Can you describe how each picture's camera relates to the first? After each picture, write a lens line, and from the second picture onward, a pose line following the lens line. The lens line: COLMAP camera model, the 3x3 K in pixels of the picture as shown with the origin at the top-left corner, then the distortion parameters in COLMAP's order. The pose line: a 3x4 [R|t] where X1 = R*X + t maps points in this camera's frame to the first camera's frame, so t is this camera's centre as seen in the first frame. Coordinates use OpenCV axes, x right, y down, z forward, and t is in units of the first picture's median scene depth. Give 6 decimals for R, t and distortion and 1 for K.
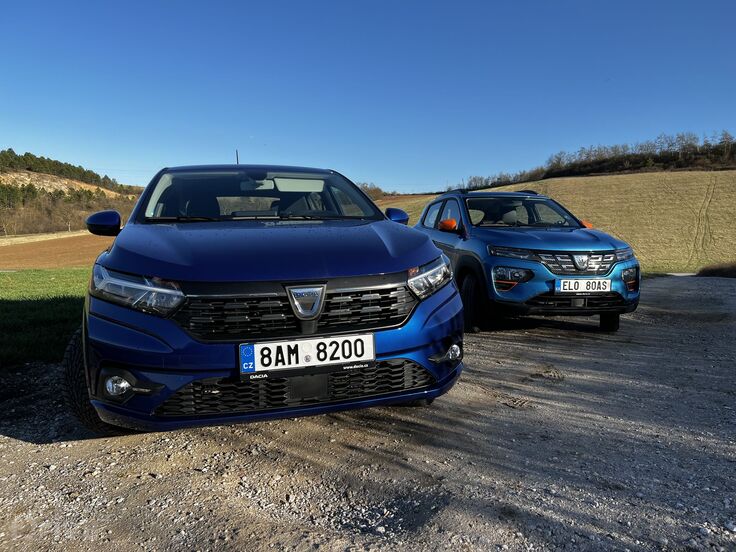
lens RADIAL K [[557.7, 0, 369.3], [0, 557.7, 276.4], [0, 0, 1]] dist [0.039765, -0.038283]
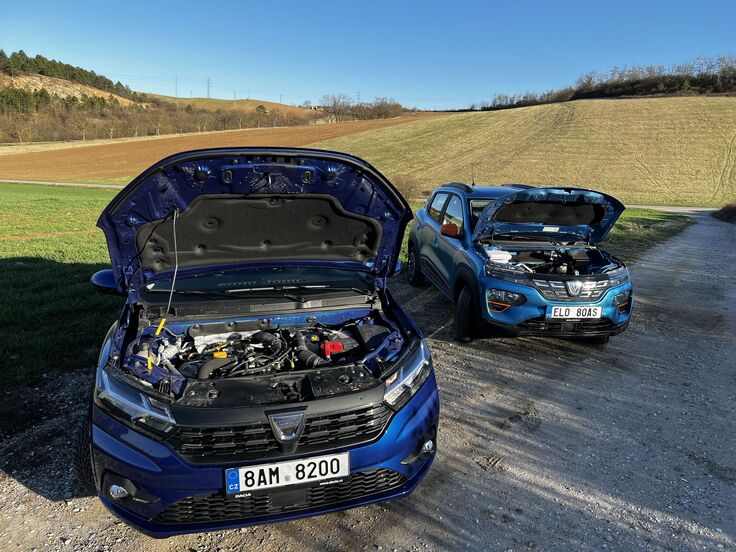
lens RADIAL K [[557.7, 0, 370.3], [0, 557.7, 277.1], [0, 0, 1]] dist [0.039765, -0.038283]
pose [[0.999077, 0.037105, -0.021658, 0.058276], [-0.033644, 0.989194, 0.142699, -0.378504], [0.026719, -0.141838, 0.989529, -0.039487]]
